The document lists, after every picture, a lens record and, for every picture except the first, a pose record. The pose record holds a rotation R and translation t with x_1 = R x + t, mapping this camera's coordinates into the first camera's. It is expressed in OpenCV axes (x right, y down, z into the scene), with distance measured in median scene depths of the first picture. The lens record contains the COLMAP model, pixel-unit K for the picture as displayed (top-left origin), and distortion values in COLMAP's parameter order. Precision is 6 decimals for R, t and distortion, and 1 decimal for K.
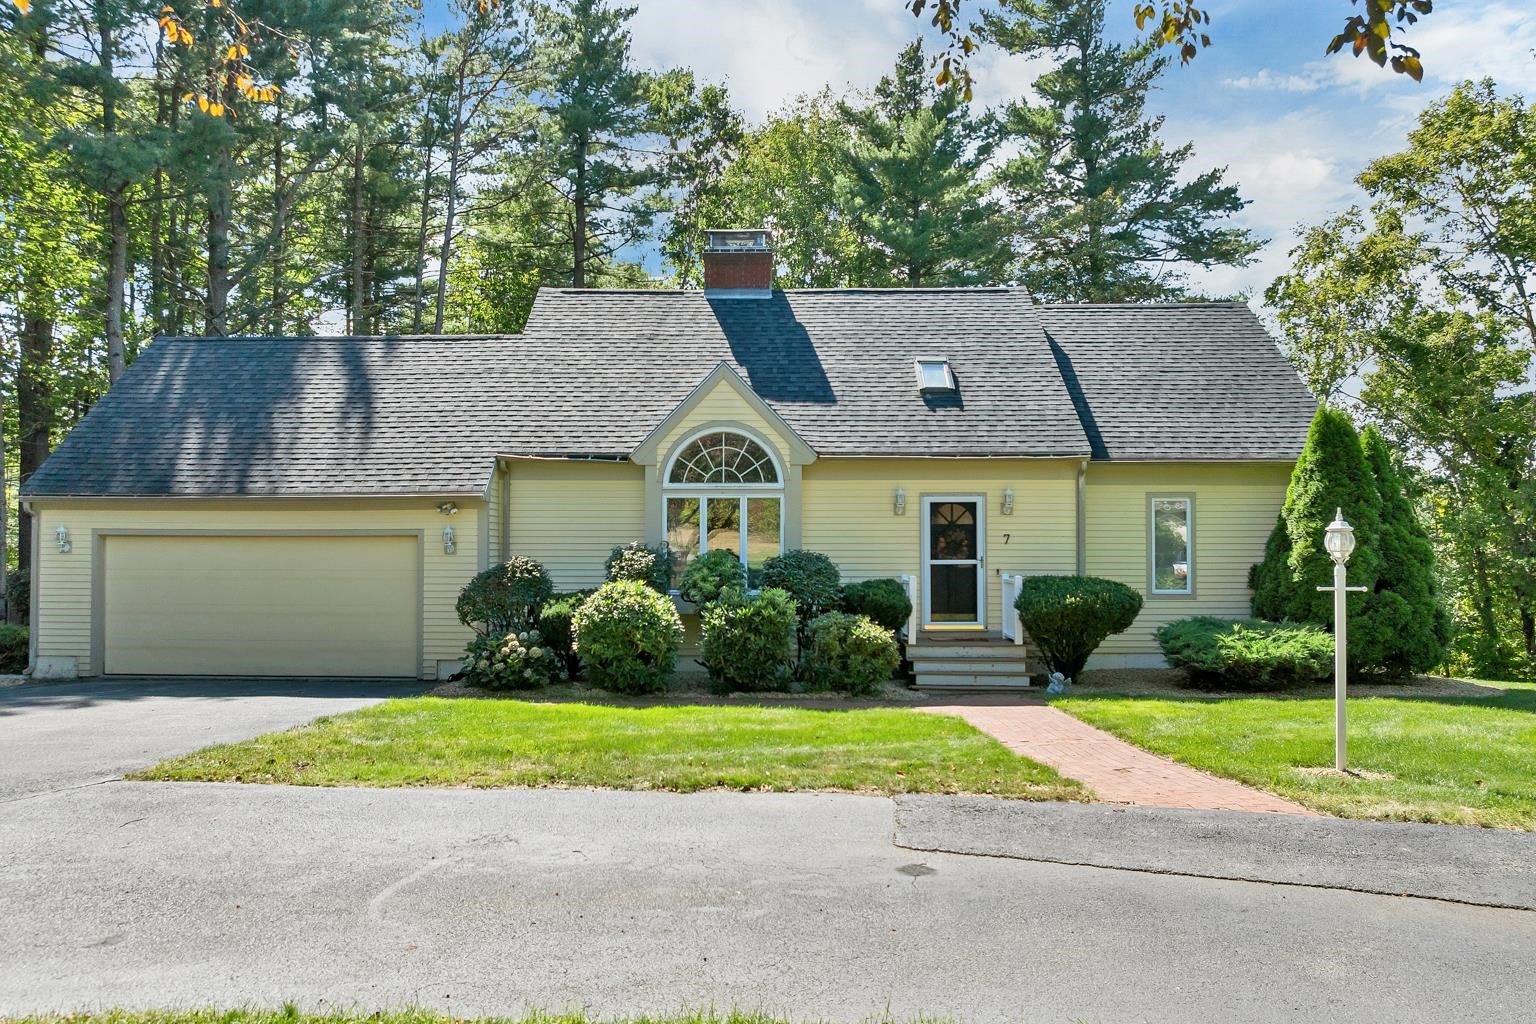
lens RADIAL K [[1109.8, 0, 766.4], [0, 1109.8, 515.8], [0, 0, 1]] dist [-0.041852, 0.007014]
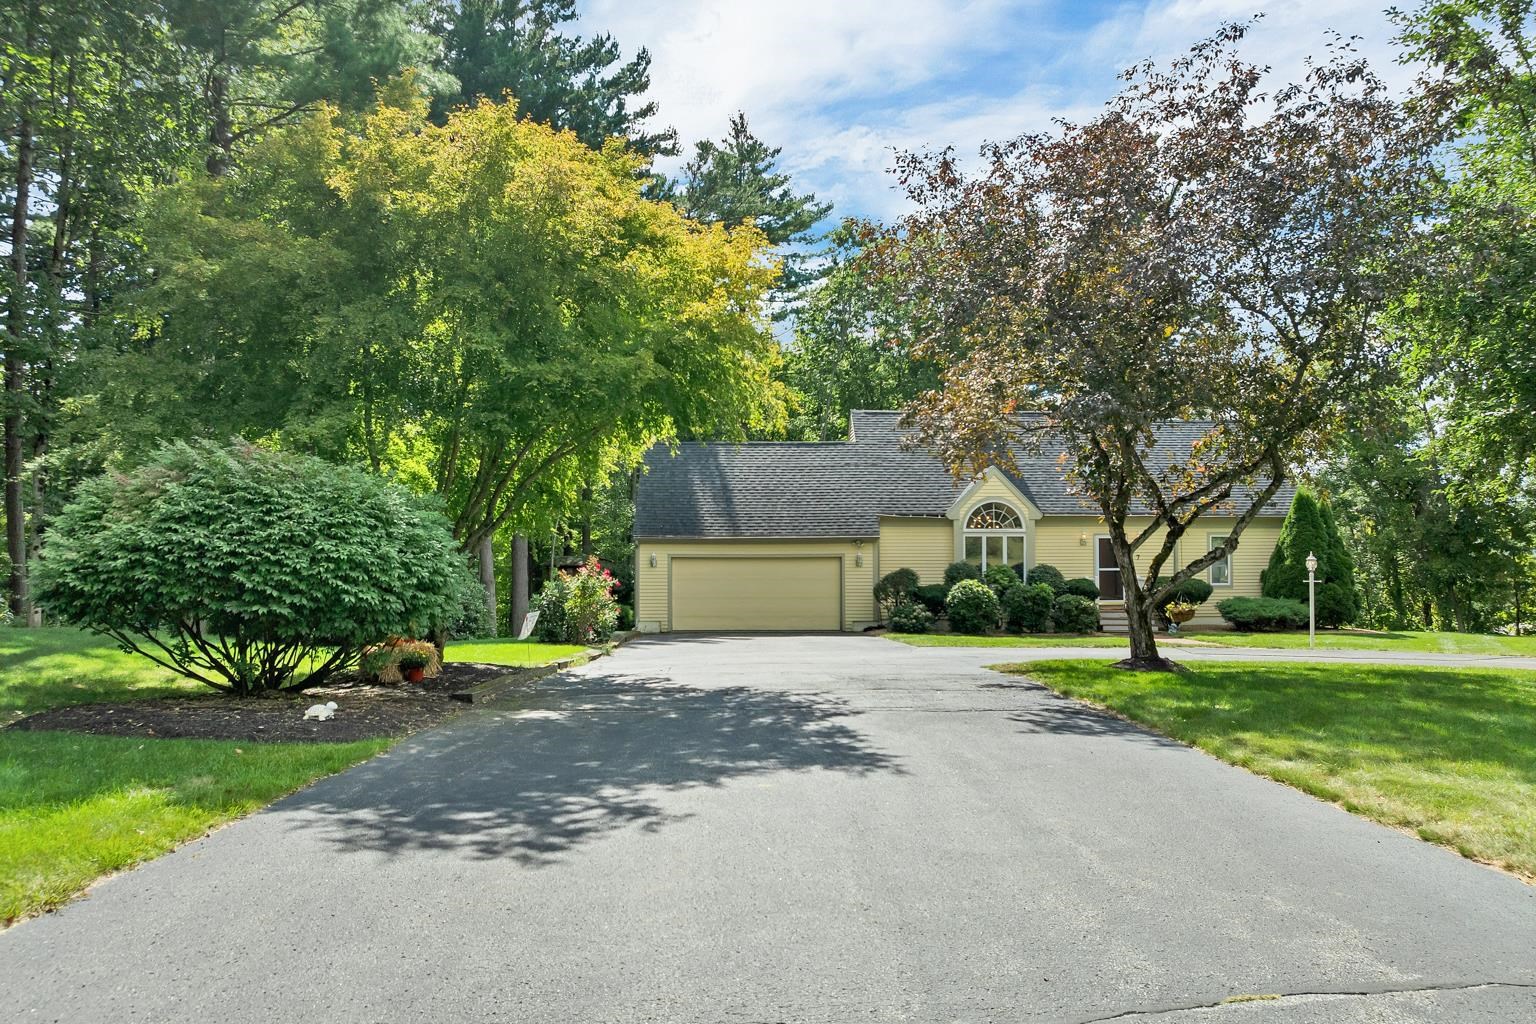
lens RADIAL K [[1109.8, 0, 766.9], [0, 1109.8, 516.7], [0, 0, 1]] dist [-0.041852, 0.007014]
pose [[0.999353, -0.001671, 0.035920, -0.514505], [0.001612, 0.999997, 0.001657, -0.055717], [-0.035922, -0.001598, 0.999353, -0.930785]]
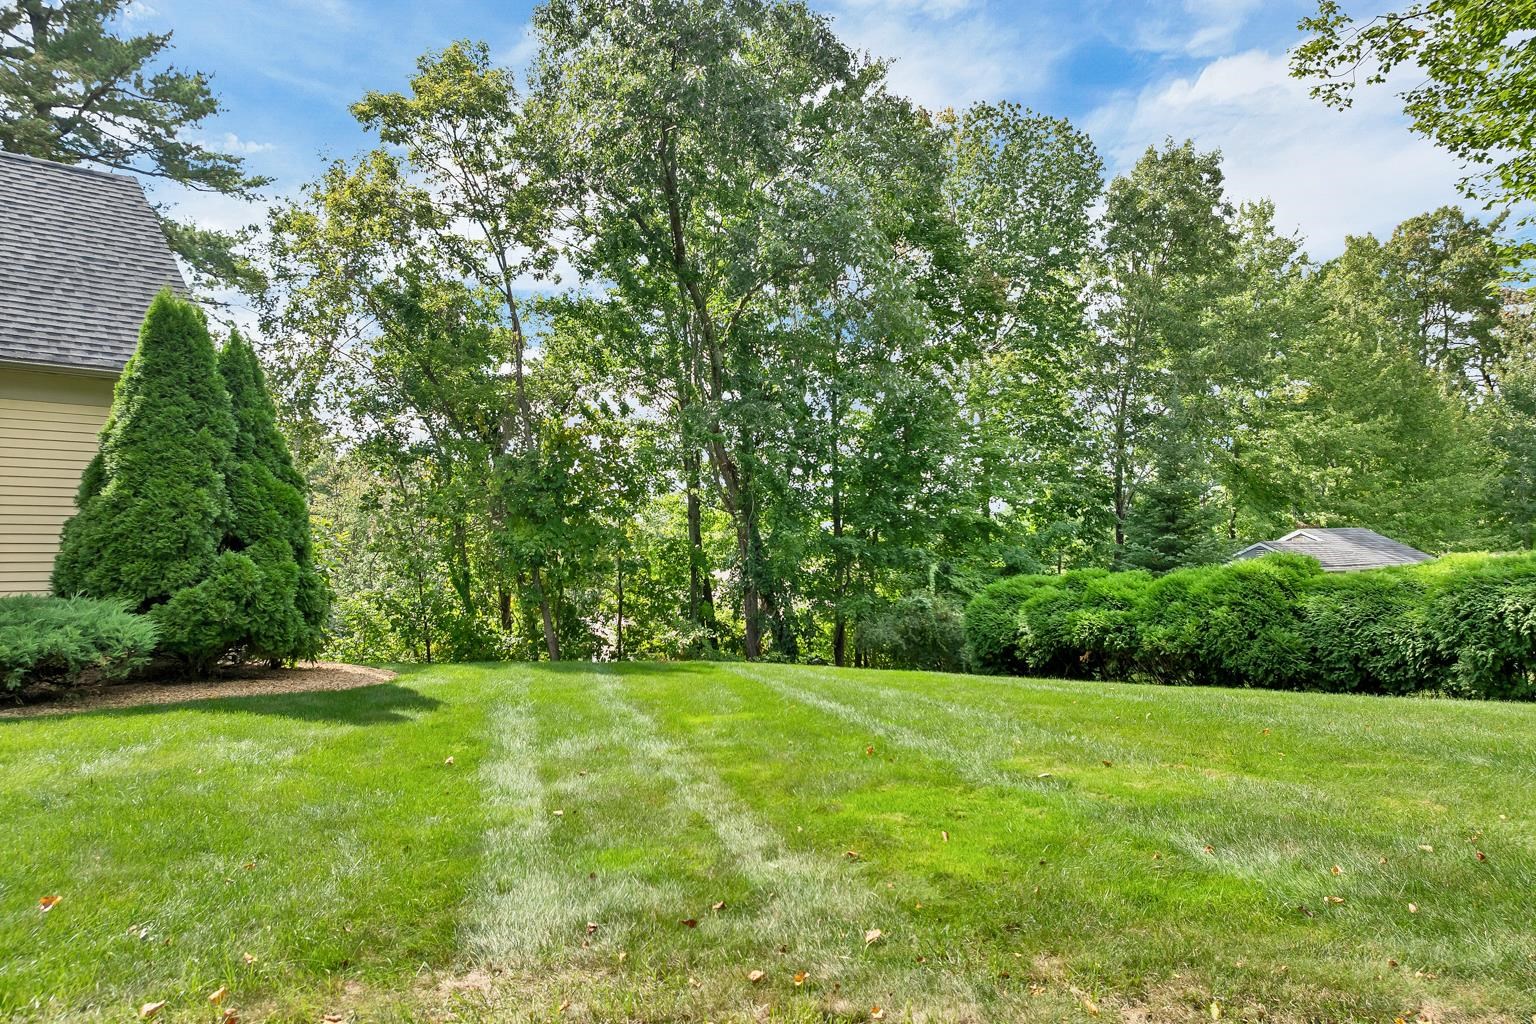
lens RADIAL K [[1109.8, 0, 762.9], [0, 1109.8, 517.8], [0, 0, 1]] dist [-0.041852, 0.007014]
pose [[0.702759, 0.016513, 0.711236, 0.276080], [-0.024065, 0.999710, 0.000569, 0.035102], [-0.711021, -0.017516, 0.702953, 0.223707]]
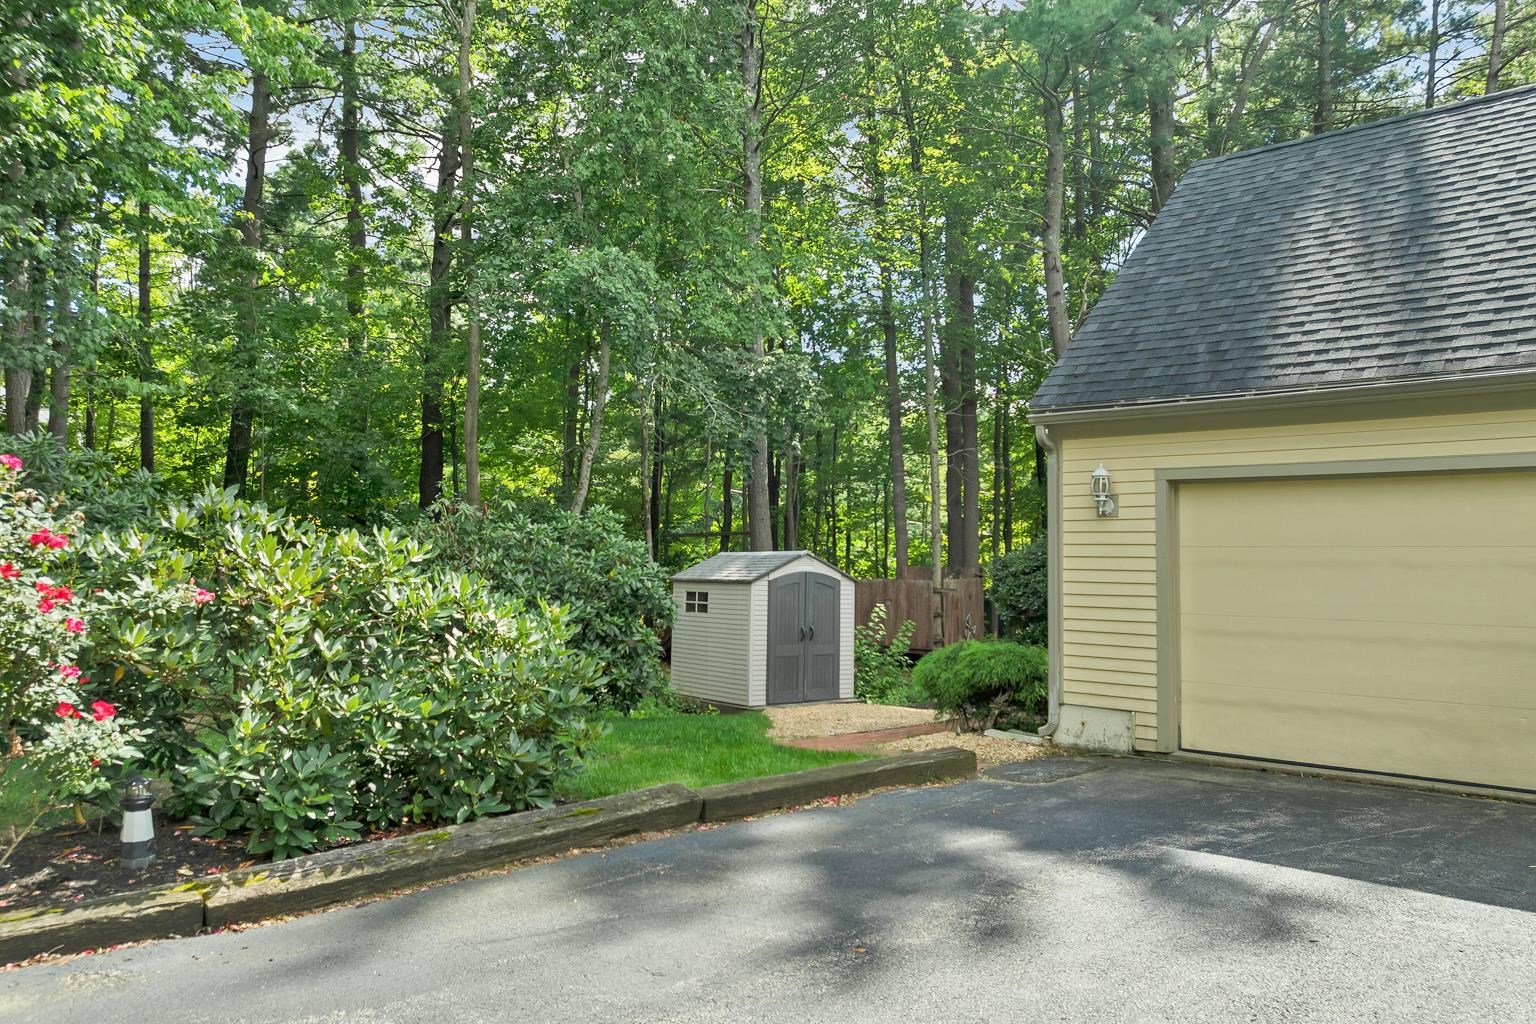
lens RADIAL K [[1109.8, 0, 767.5], [0, 1109.8, 517.1], [0, 0, 1]] dist [-0.041852, 0.007014]
pose [[0.739595, -0.019919, -0.672757, -0.400800], [0.015755, 0.999800, -0.012281, 0.038385], [0.672868, -0.001516, 0.739761, 0.486215]]
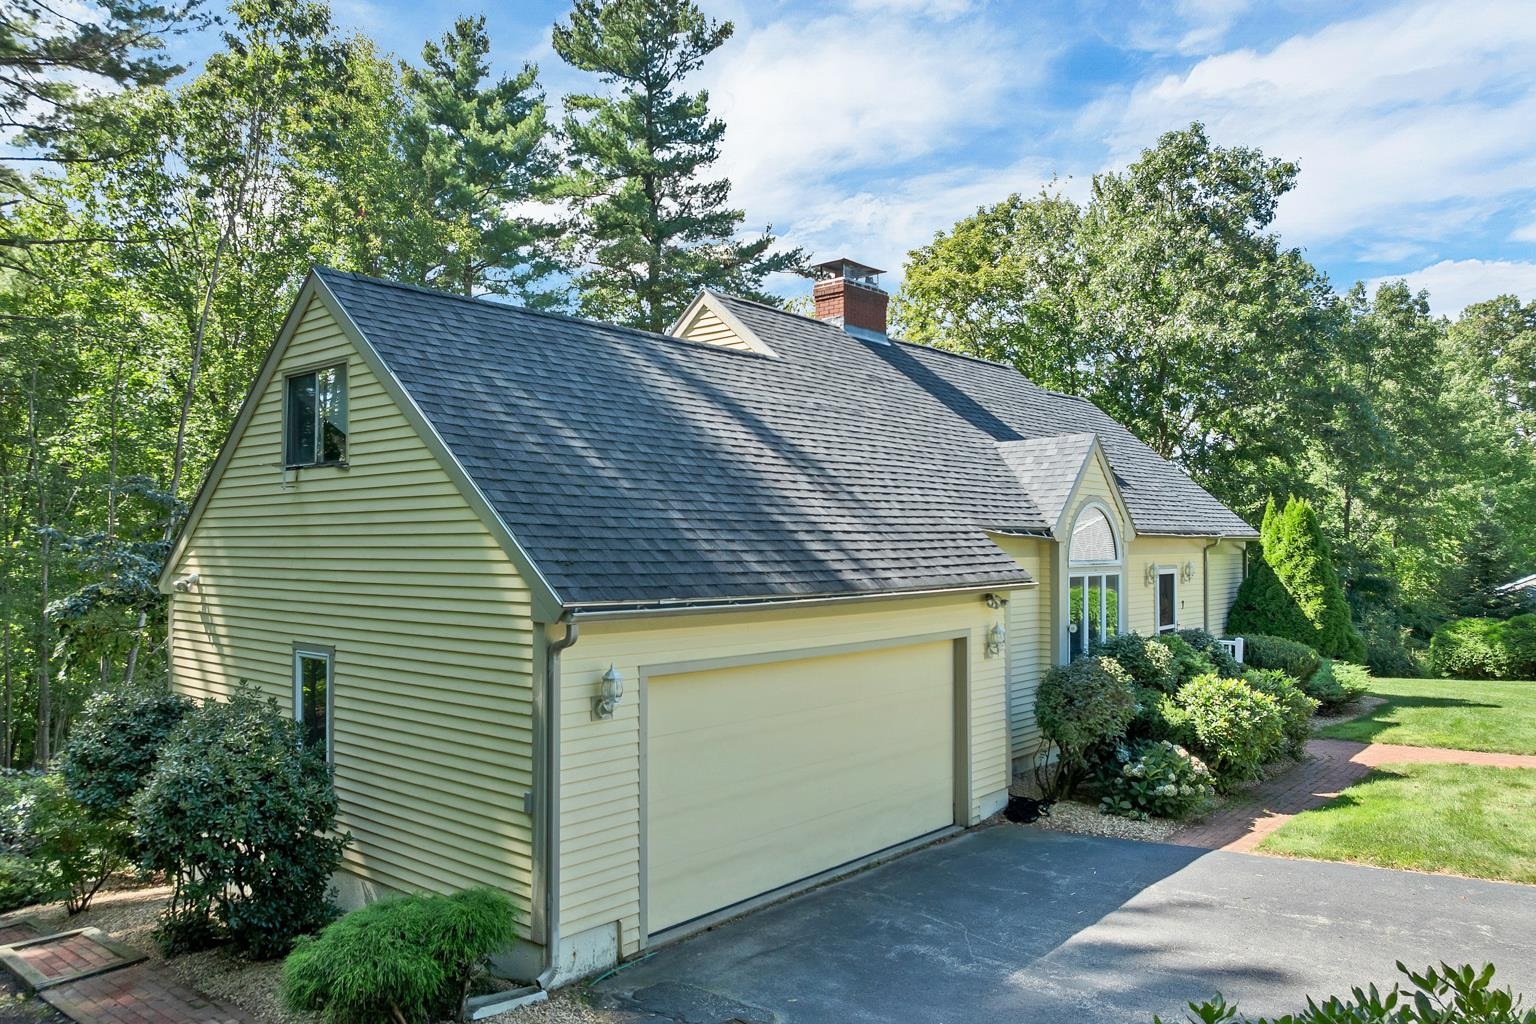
lens RADIAL K [[1109.8, 0, 763.0], [0, 1109.8, 512.4], [0, 0, 1]] dist [-0.041852, 0.007014]
pose [[0.635047, 0.023477, 0.772117, -0.995680], [-0.020456, 0.999699, -0.013573, -0.053504], [-0.772203, -0.007175, 0.635335, 0.632075]]
